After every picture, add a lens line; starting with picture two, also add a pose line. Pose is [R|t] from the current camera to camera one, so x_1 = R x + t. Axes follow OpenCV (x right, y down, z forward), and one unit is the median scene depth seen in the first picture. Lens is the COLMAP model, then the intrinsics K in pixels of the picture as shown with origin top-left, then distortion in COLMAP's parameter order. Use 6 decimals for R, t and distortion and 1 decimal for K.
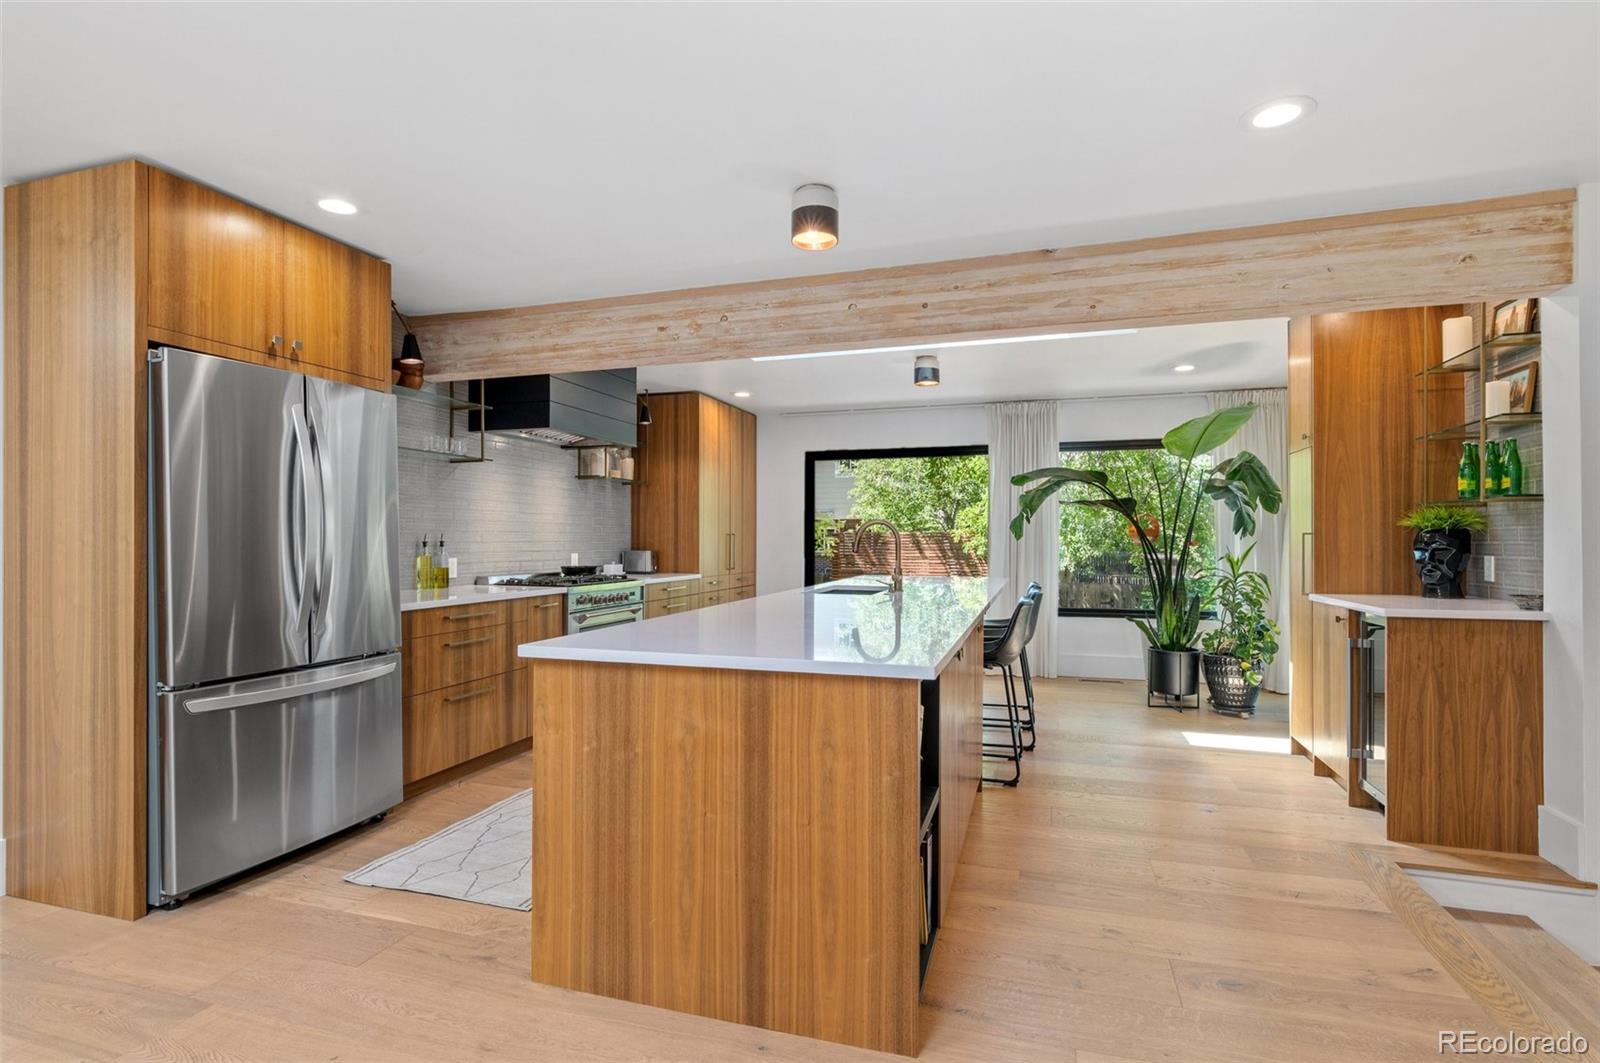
lens RADIAL K [[792.1, 0, 787.3], [0, 792.1, 534.2], [0, 0, 1]] dist [-0.002756, -0.004673]
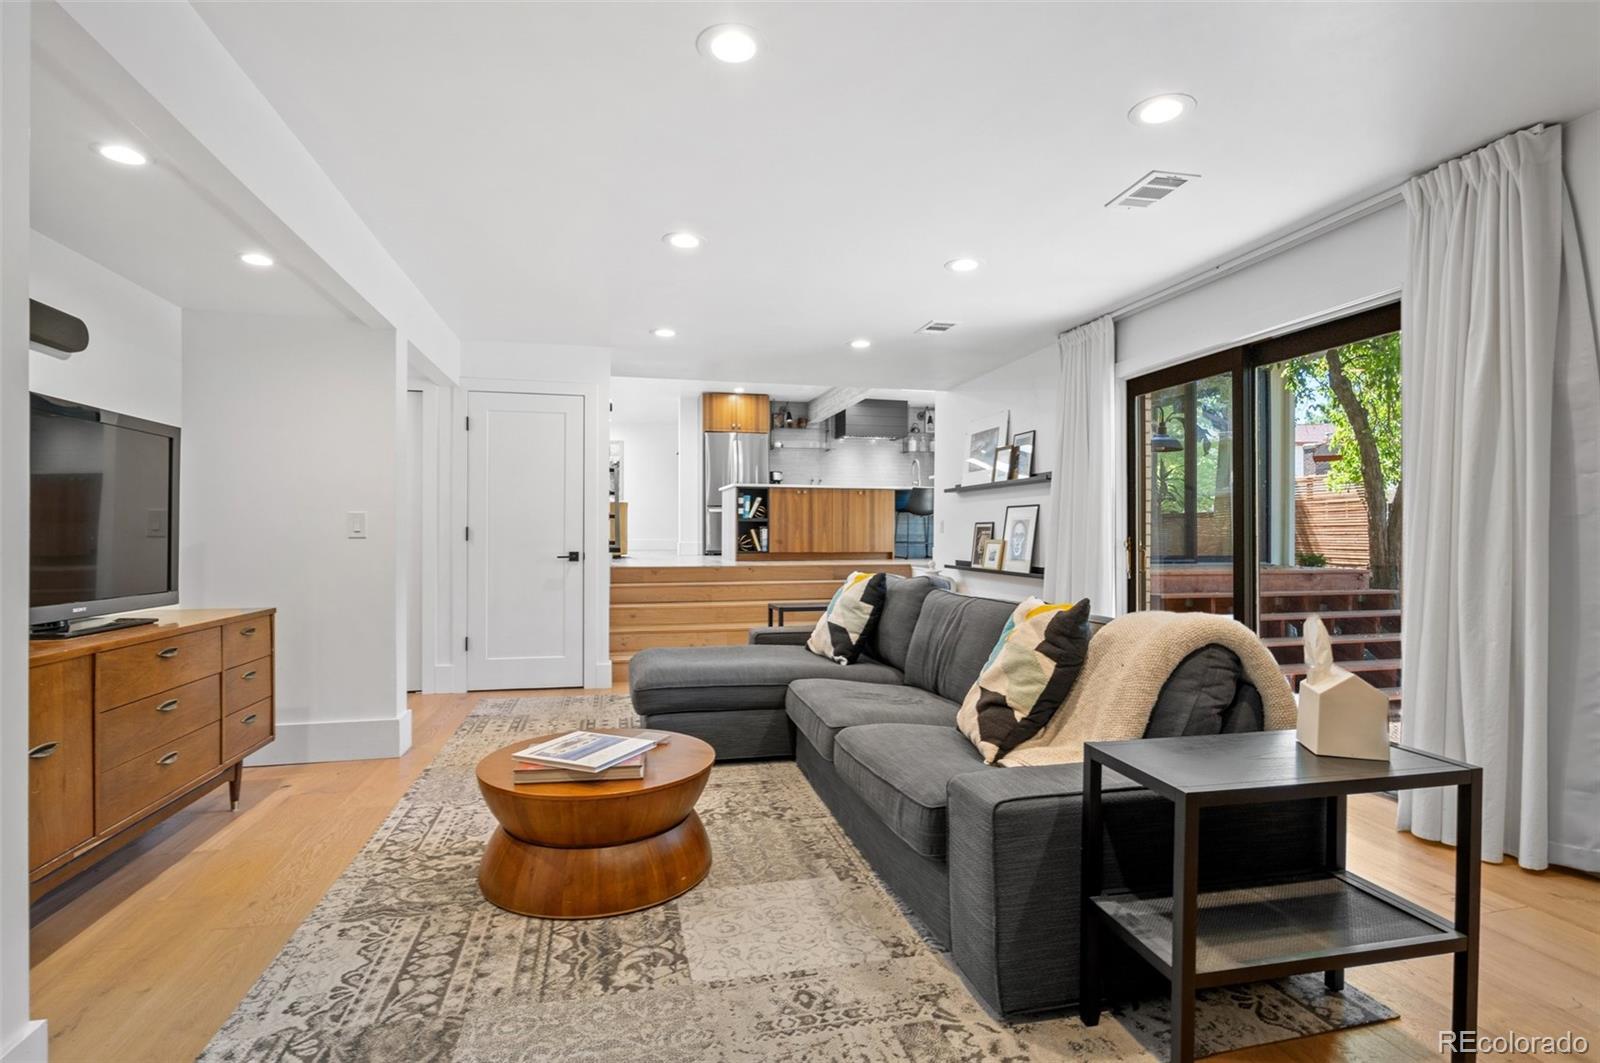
lens RADIAL K [[792.1, 0, 794.5], [0, 792.1, 533.2], [0, 0, 1]] dist [-0.002756, -0.004673]
pose [[0.525584, 0.001292, -0.850741, 2.140460], [0.001857, 0.999995, 0.002666, 0.214796], [0.850740, -0.002981, 0.525579, -0.612707]]
